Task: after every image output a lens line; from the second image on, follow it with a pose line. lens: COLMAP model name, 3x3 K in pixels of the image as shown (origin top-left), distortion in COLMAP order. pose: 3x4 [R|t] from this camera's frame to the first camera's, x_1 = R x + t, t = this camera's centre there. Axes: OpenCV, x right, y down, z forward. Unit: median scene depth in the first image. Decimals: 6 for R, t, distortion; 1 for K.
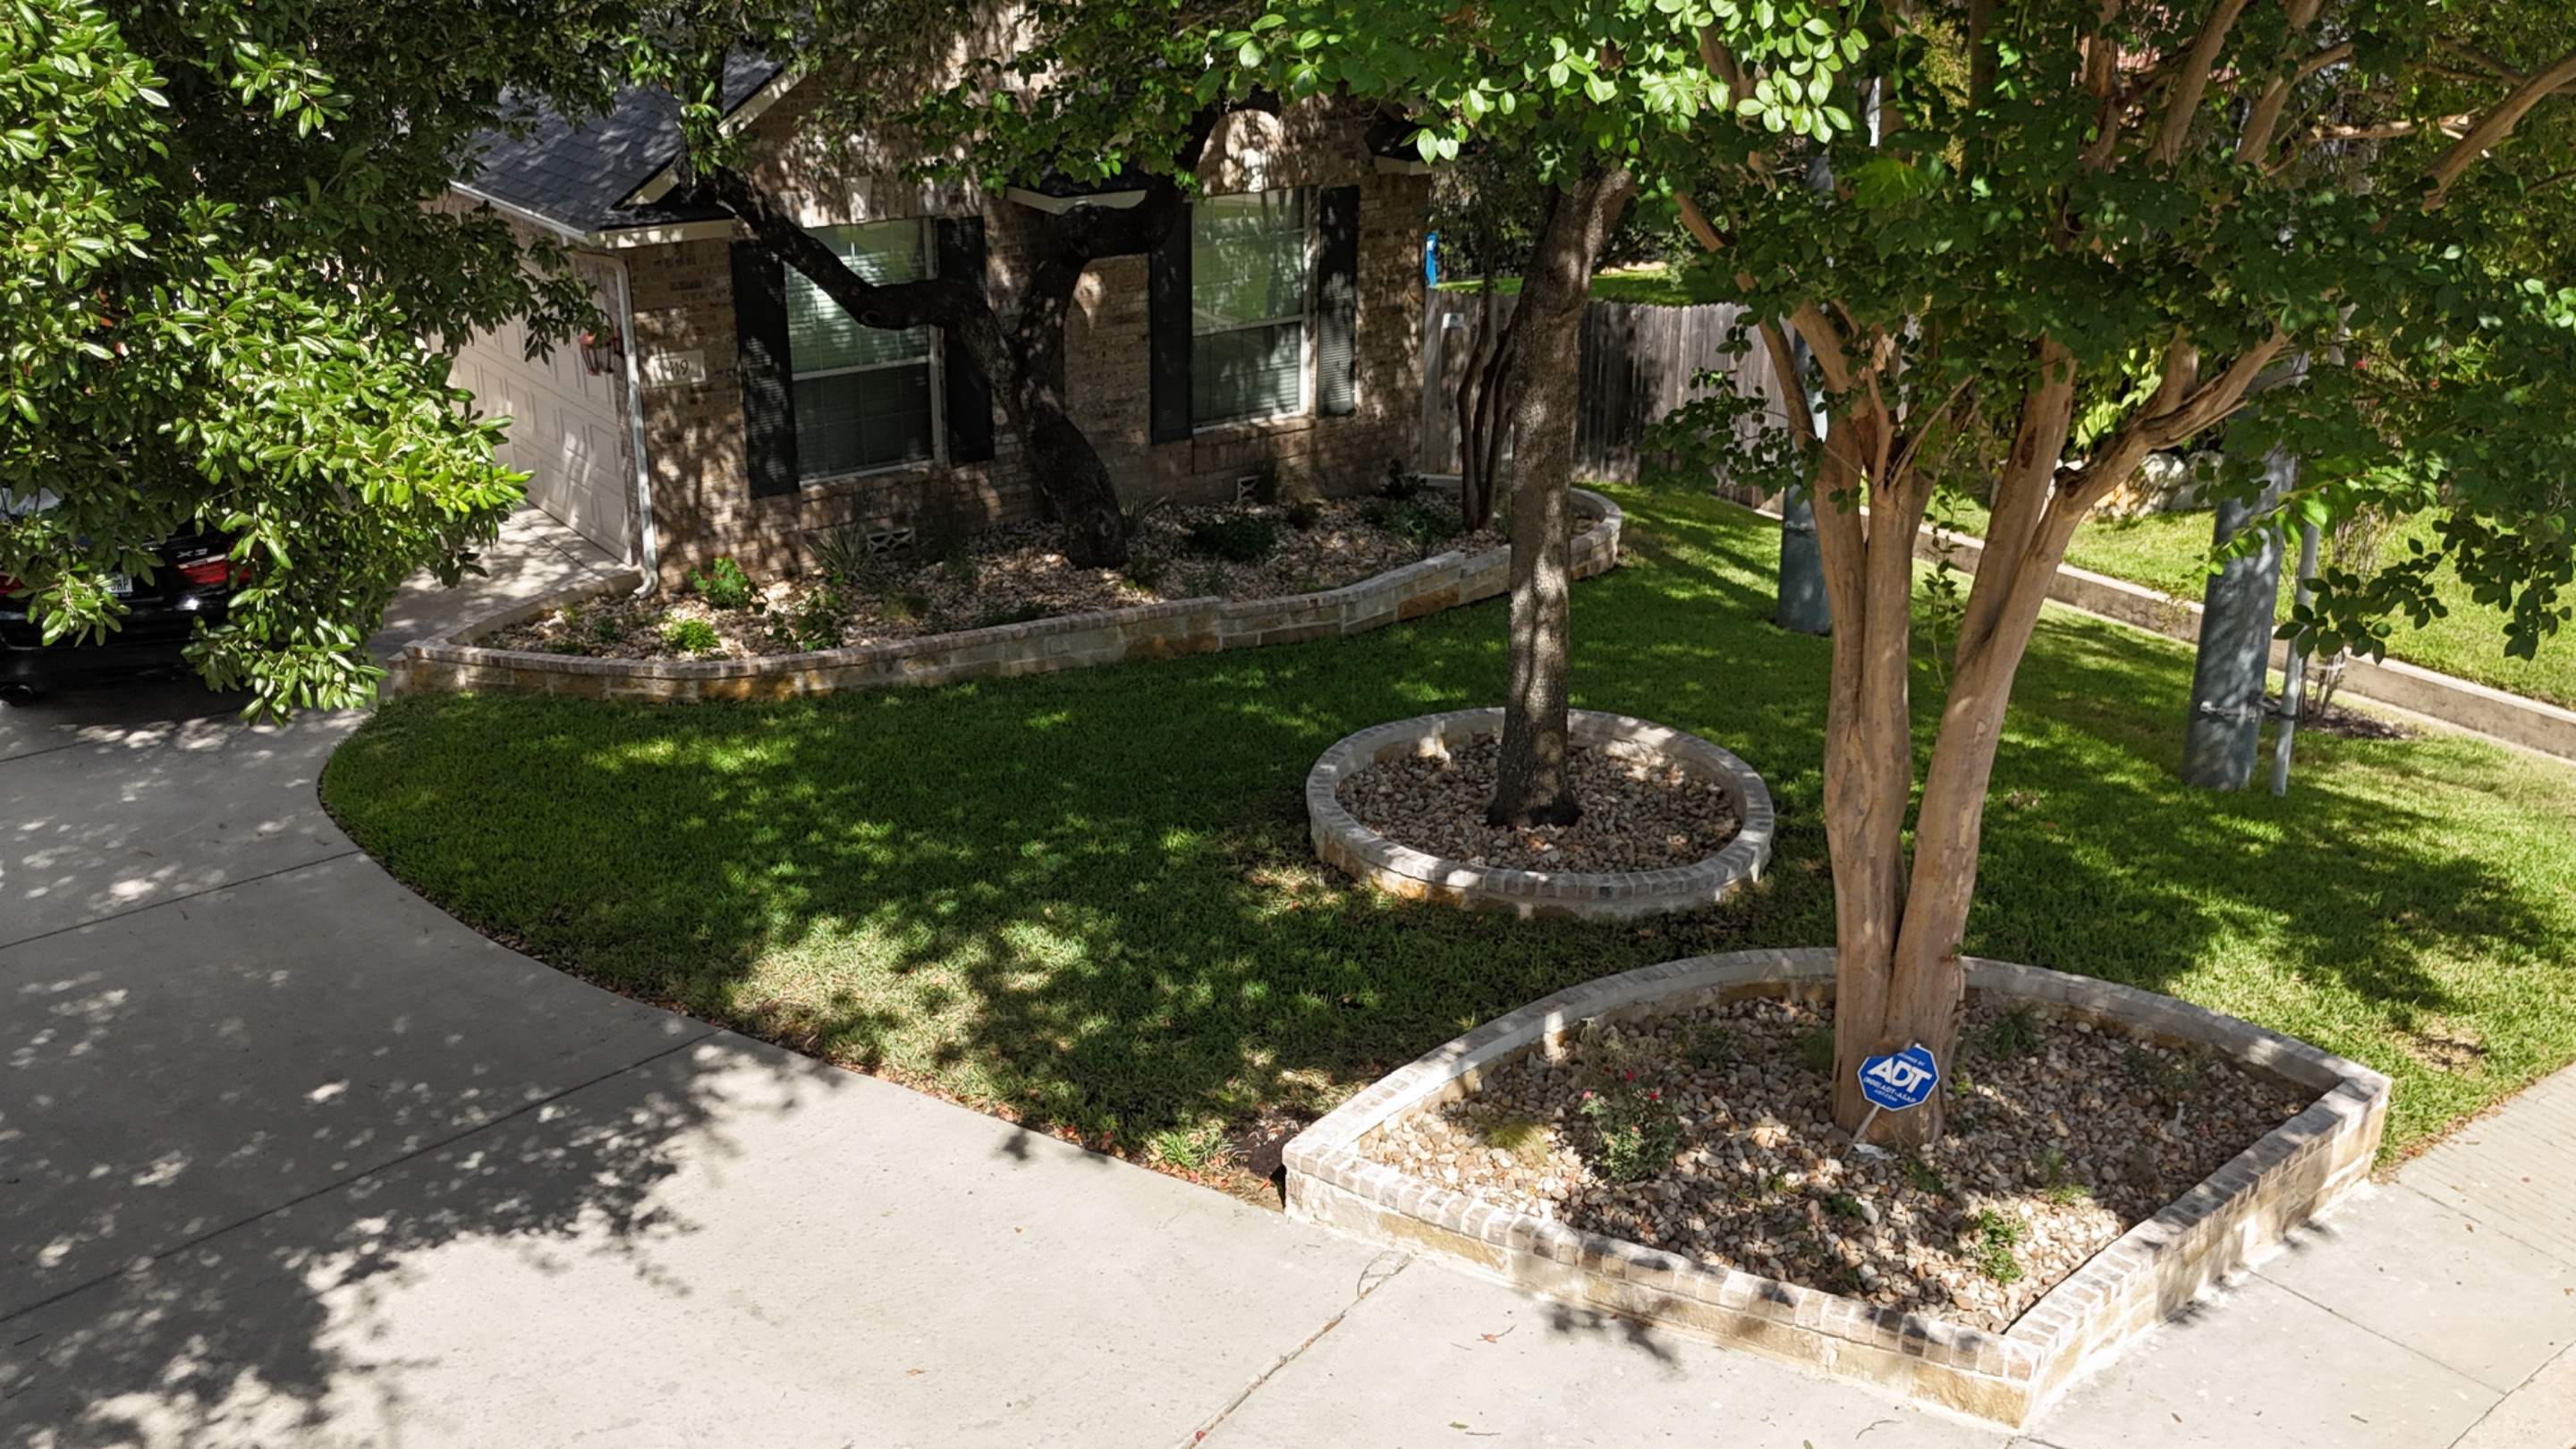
lens RADIAL K [[2058.8, 0, 1293.6], [0, 2058.8, 712.9], [0, 0, 1]] dist [0.093835, -0.000324]
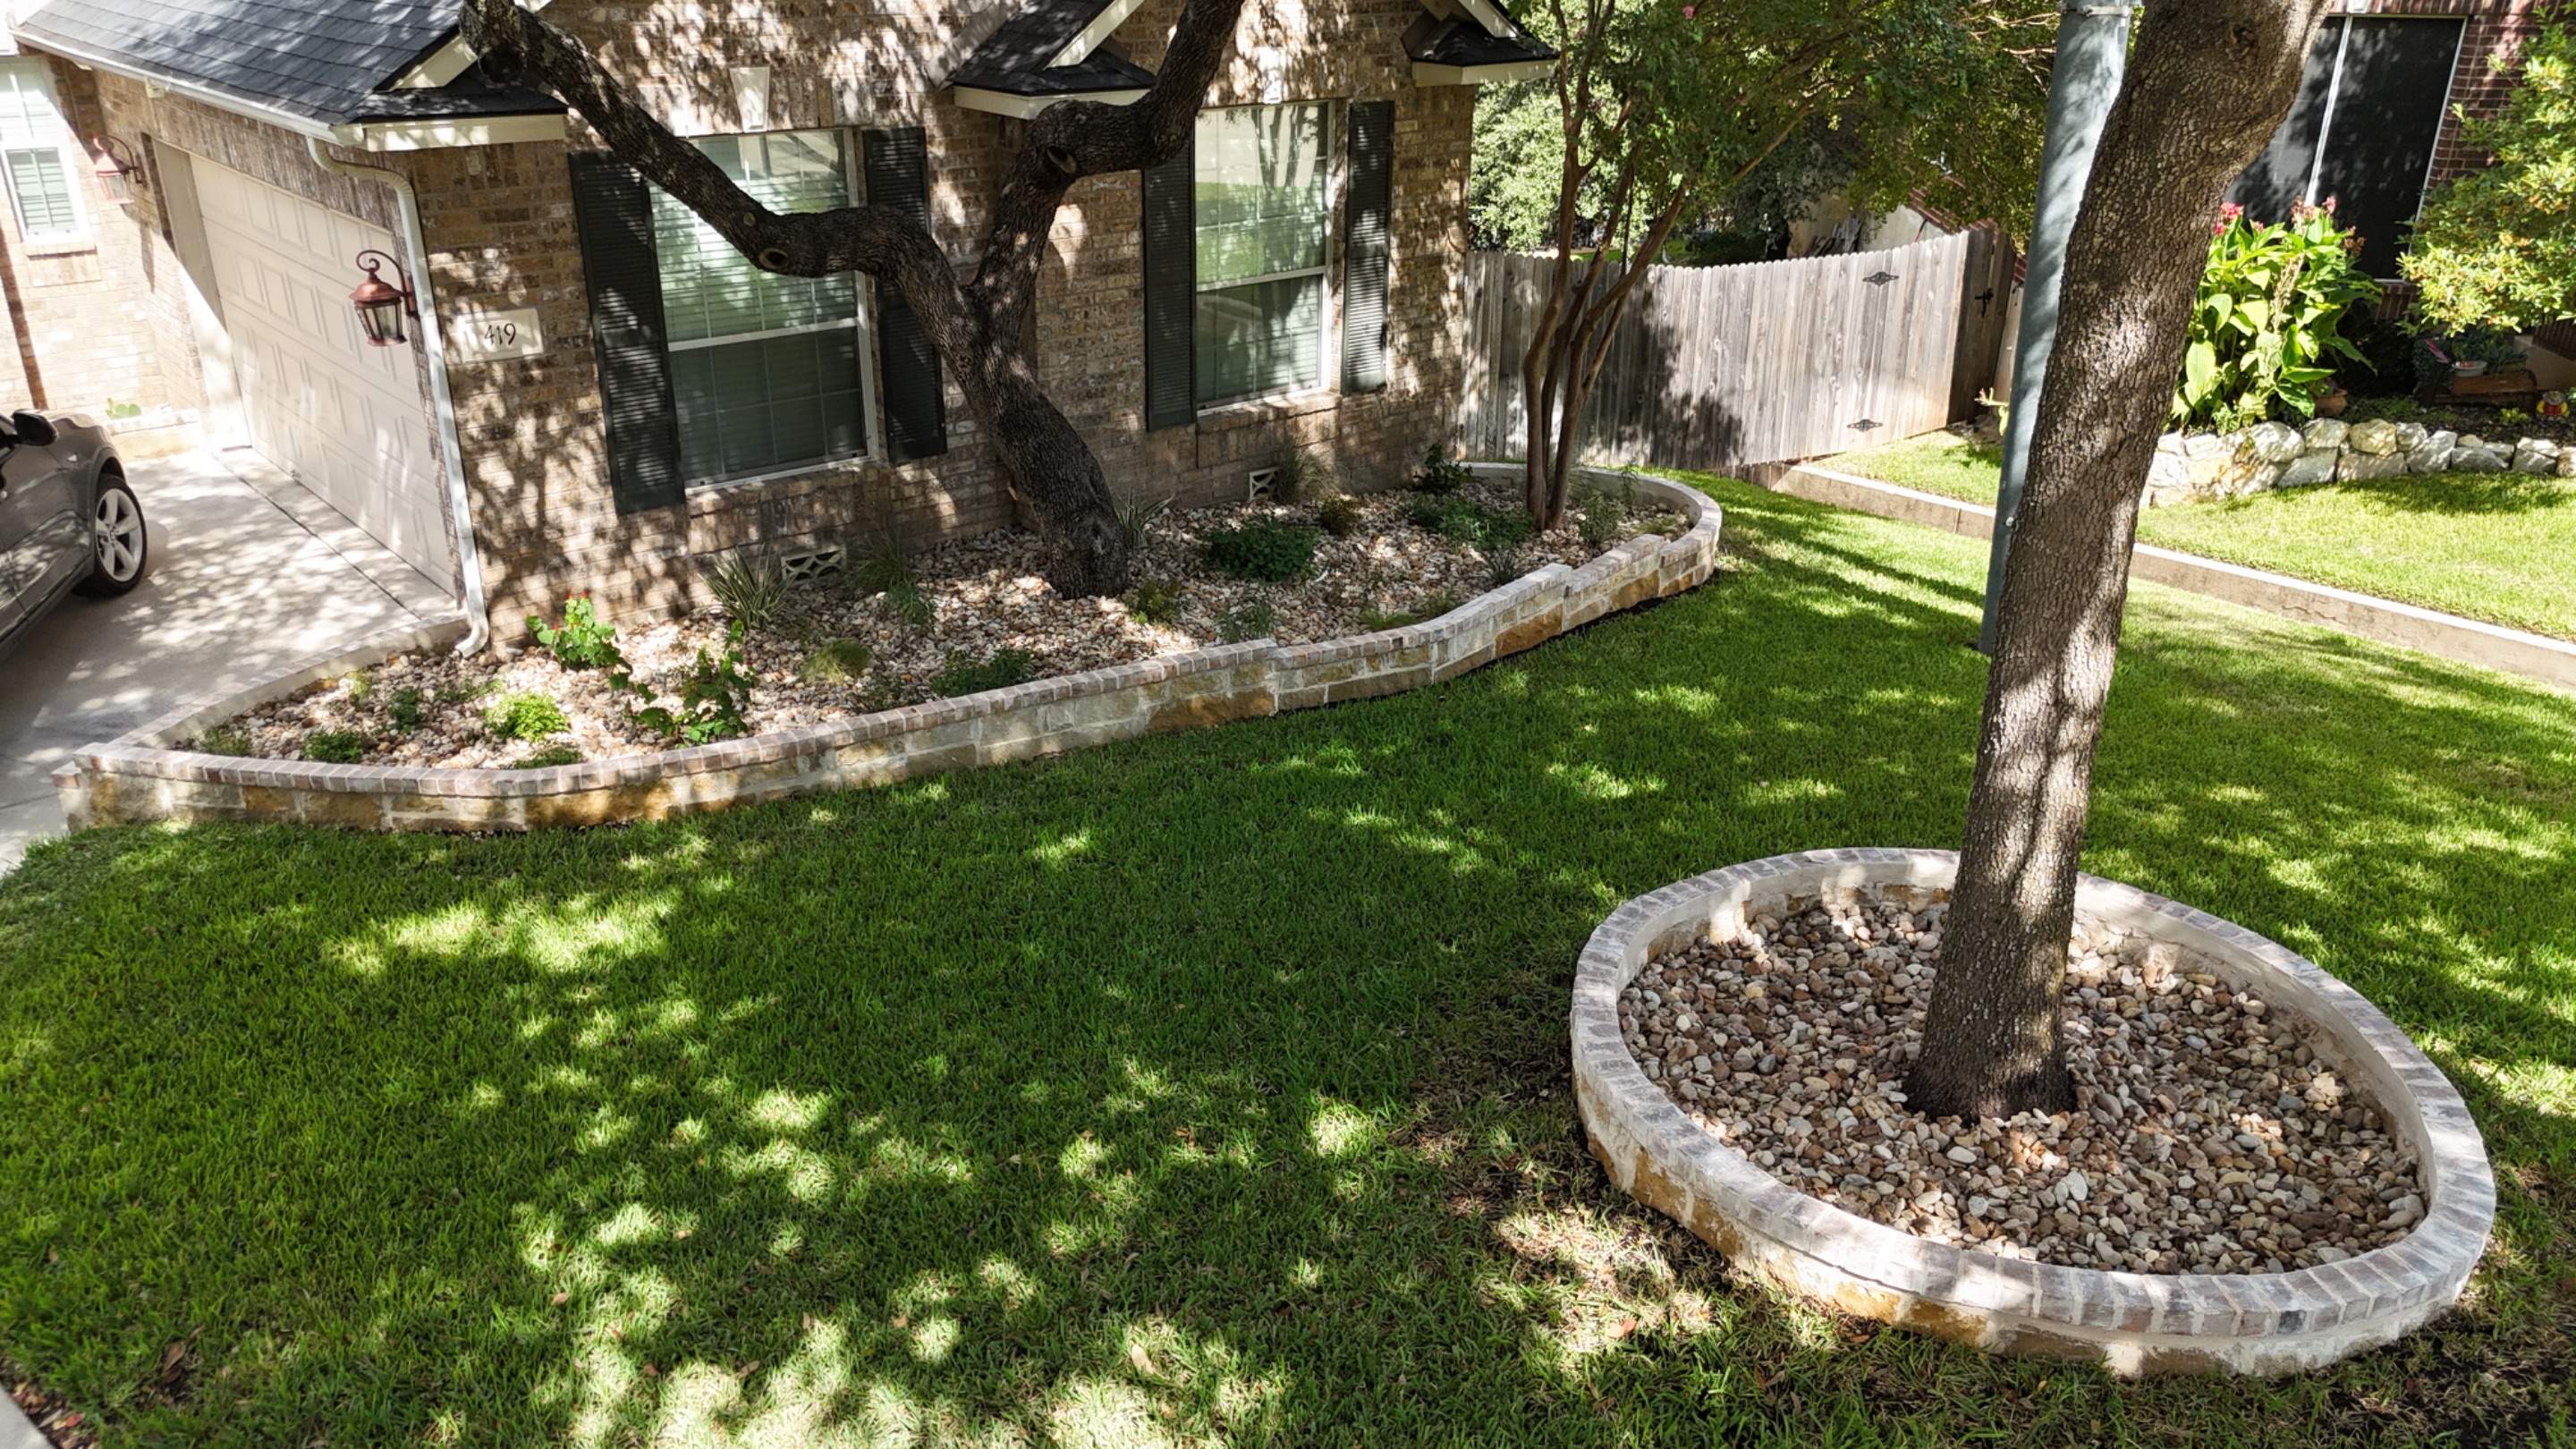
lens RADIAL K [[1761.8, 0, 1288.0], [0, 1761.8, 724.5], [0, 0, 1]] dist [0.069418, -0.056098]
pose [[0.997723, -0.026806, 0.061884, -0.066959], [0.024564, 0.999024, 0.036703, -0.046549], [-0.062807, -0.035099, 0.997408, 0.359152]]
